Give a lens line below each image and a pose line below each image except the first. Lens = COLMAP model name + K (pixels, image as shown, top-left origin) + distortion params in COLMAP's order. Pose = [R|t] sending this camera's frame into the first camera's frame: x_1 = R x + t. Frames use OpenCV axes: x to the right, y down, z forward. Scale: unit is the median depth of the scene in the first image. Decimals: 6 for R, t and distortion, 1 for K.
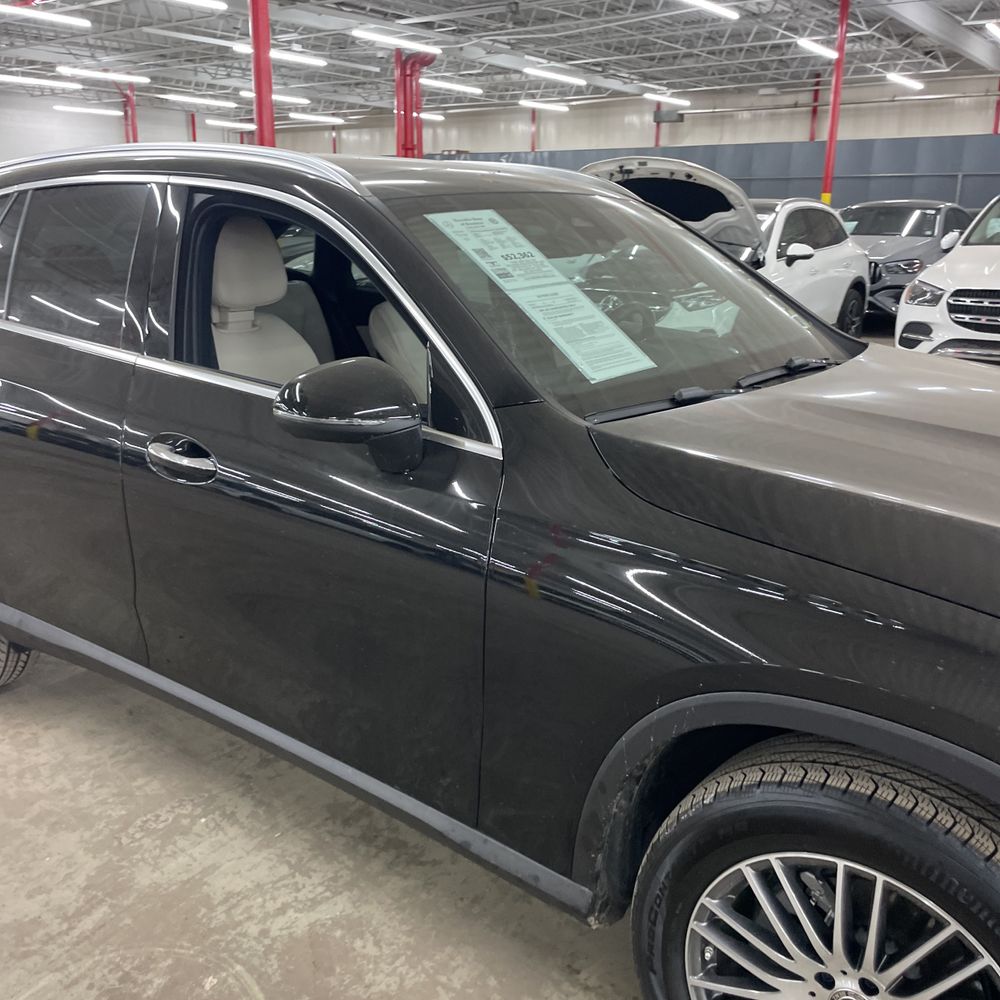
lens RADIAL K [[1006.1, 0, 499.1], [0, 1006.1, 488.8], [0, 0, 1]] dist [0.097229, -0.145002]
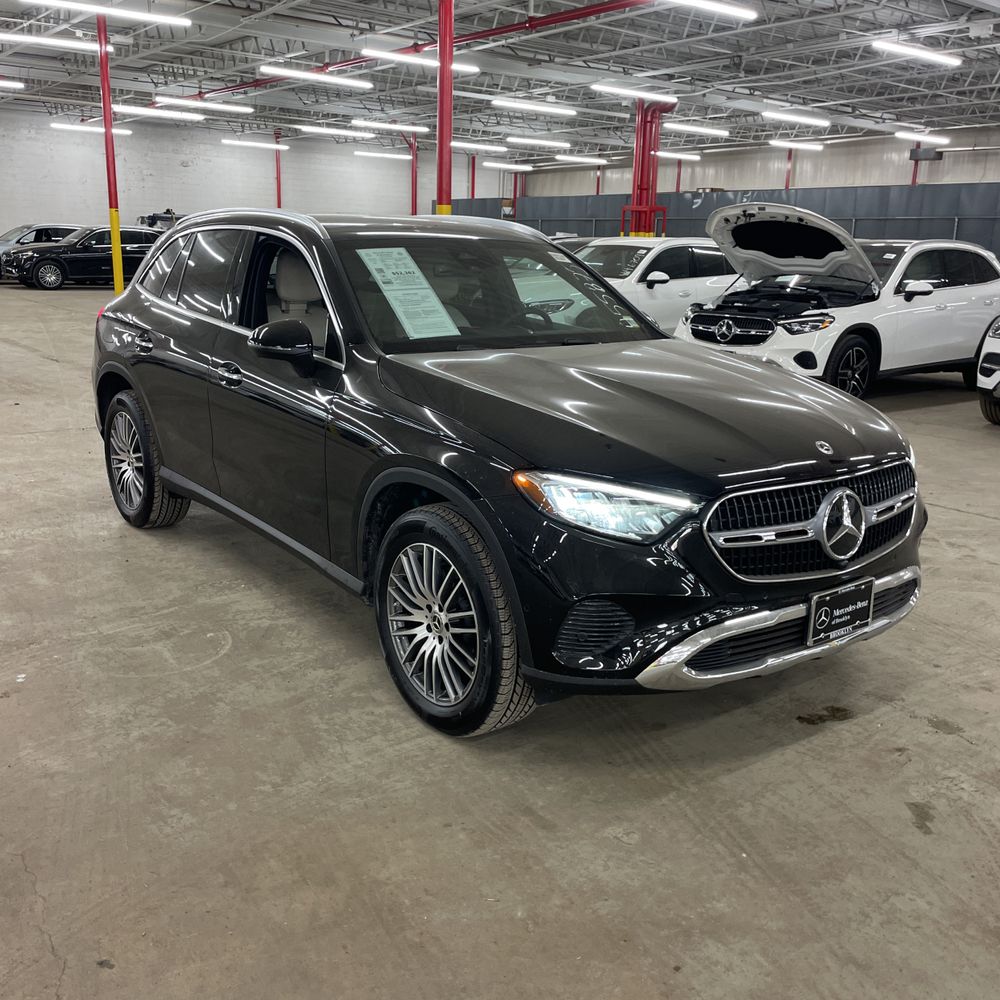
lens RADIAL K [[1006.1, 0, 499.1], [0, 1006.1, 488.8], [0, 0, 1]] dist [0.097229, -0.145002]
pose [[0.963502, 0.077209, -0.256325, 0.064795], [-0.085221, 0.996156, -0.020282, 0.017187], [0.253774, 0.041386, 0.966378, -0.067204]]
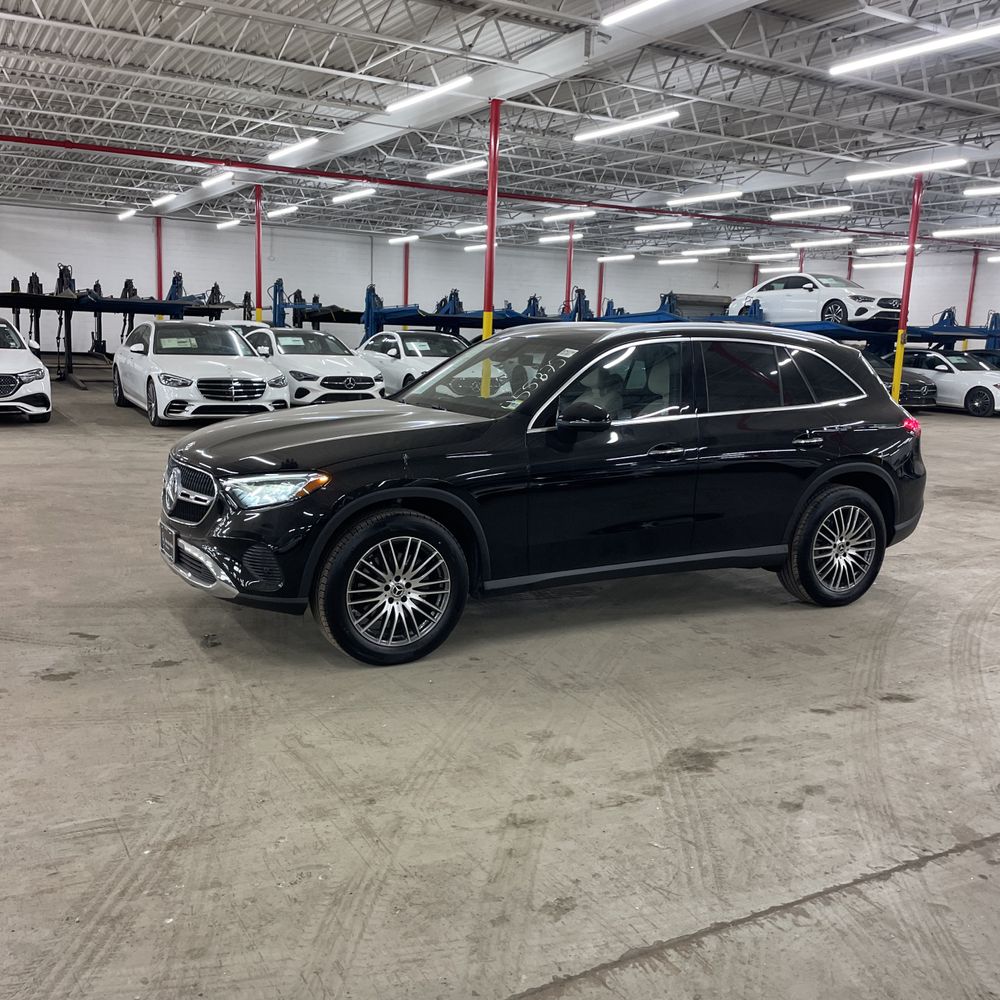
lens RADIAL K [[1003.3, 0, 499.1], [0, 1003.3, 482.6], [0, 0, 1]] dist [0.099992, -0.154819]
pose [[-0.398479, 0.111488, -0.910376, 0.242424], [-0.277887, 0.931254, 0.235678, -0.056001], [0.874067, 0.346895, -0.340105, 0.203130]]
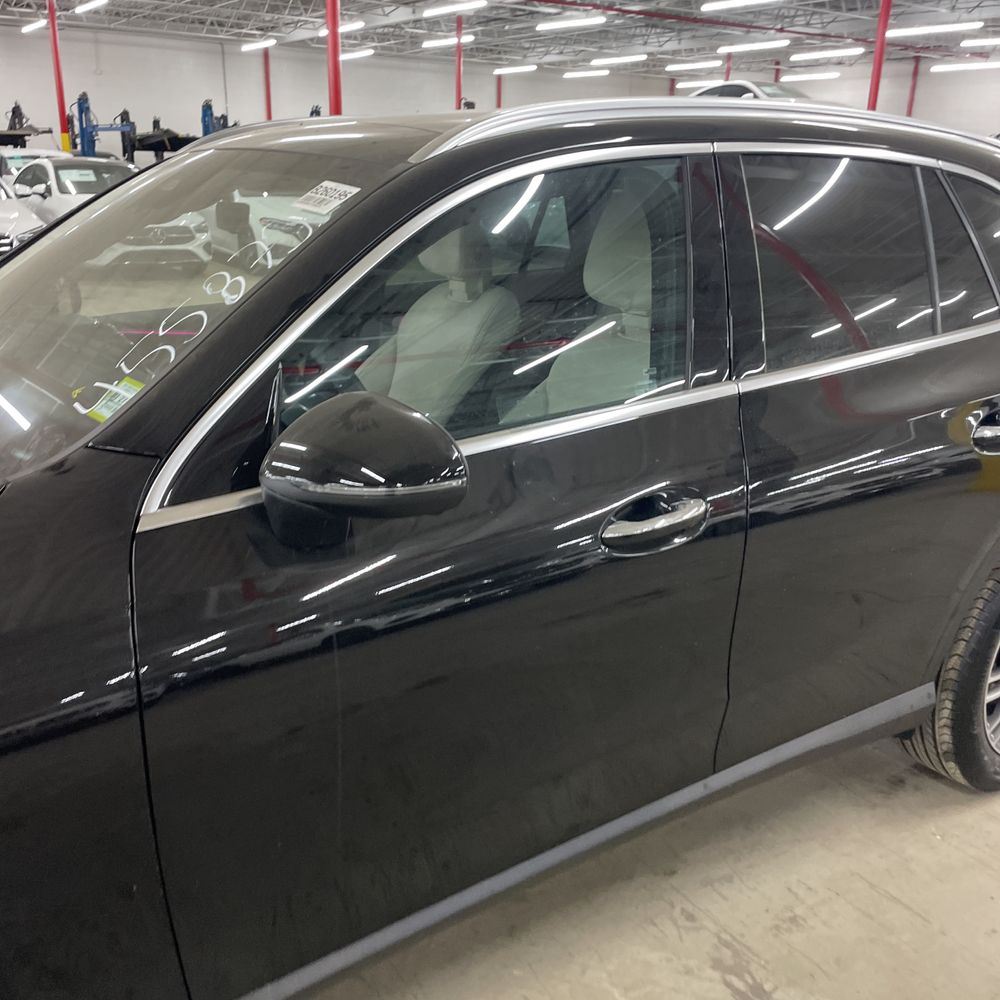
lens RADIAL K [[1006.1, 0, 500.0], [0, 1006.1, 500.0], [0, 0, 1]] dist [0.084019, -0.119030]
pose [[-0.308807, 0.281324, -0.908568, 0.086779], [-0.271981, 0.889248, 0.367784, -0.043994], [0.911408, 0.360687, -0.198091, 0.159728]]
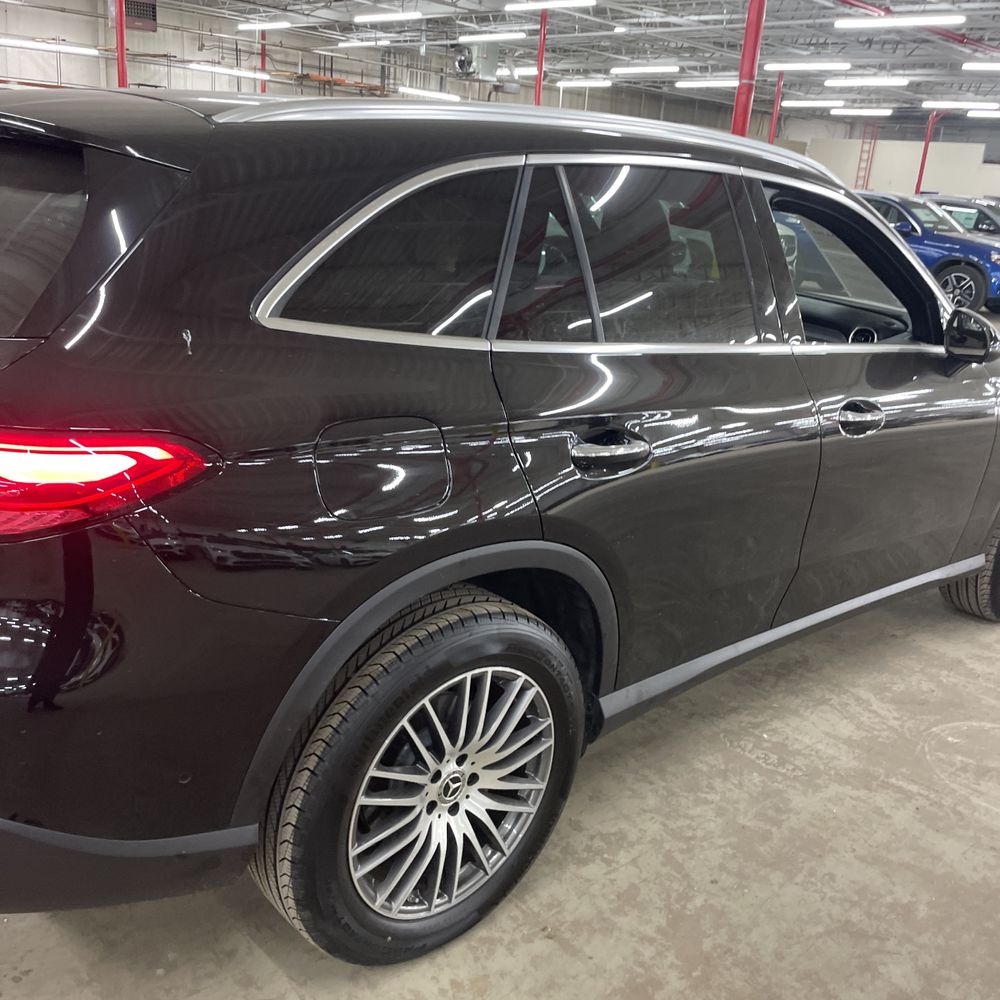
lens RADIAL K [[1003.3, 0, 499.1], [0, 1003.3, 482.6], [0, 0, 1]] dist [0.099992, -0.154819]
pose [[0.187907, -0.283077, 0.940510, -0.150732], [0.176808, 0.951673, 0.251112, -0.032652], [-0.966142, 0.119104, 0.228876, 0.110784]]
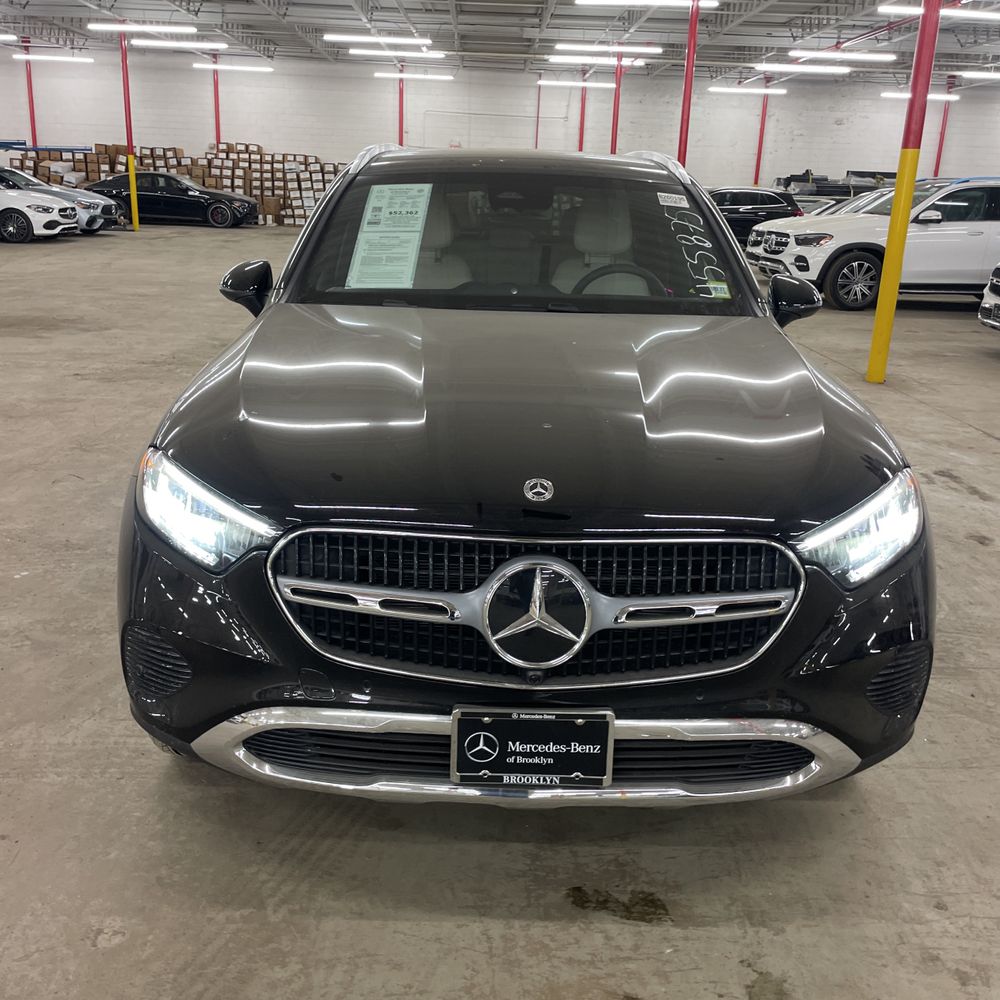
lens RADIAL K [[1004.0, 0, 500.0], [0, 1004.0, 500.0], [0, 0, 1]] dist [0.101825, -0.140409]
pose [[0.609907, 0.243955, -0.753989, 0.131334], [-0.233233, 0.964557, 0.123421, -0.002866], [0.757374, 0.100579, 0.645189, 0.014263]]
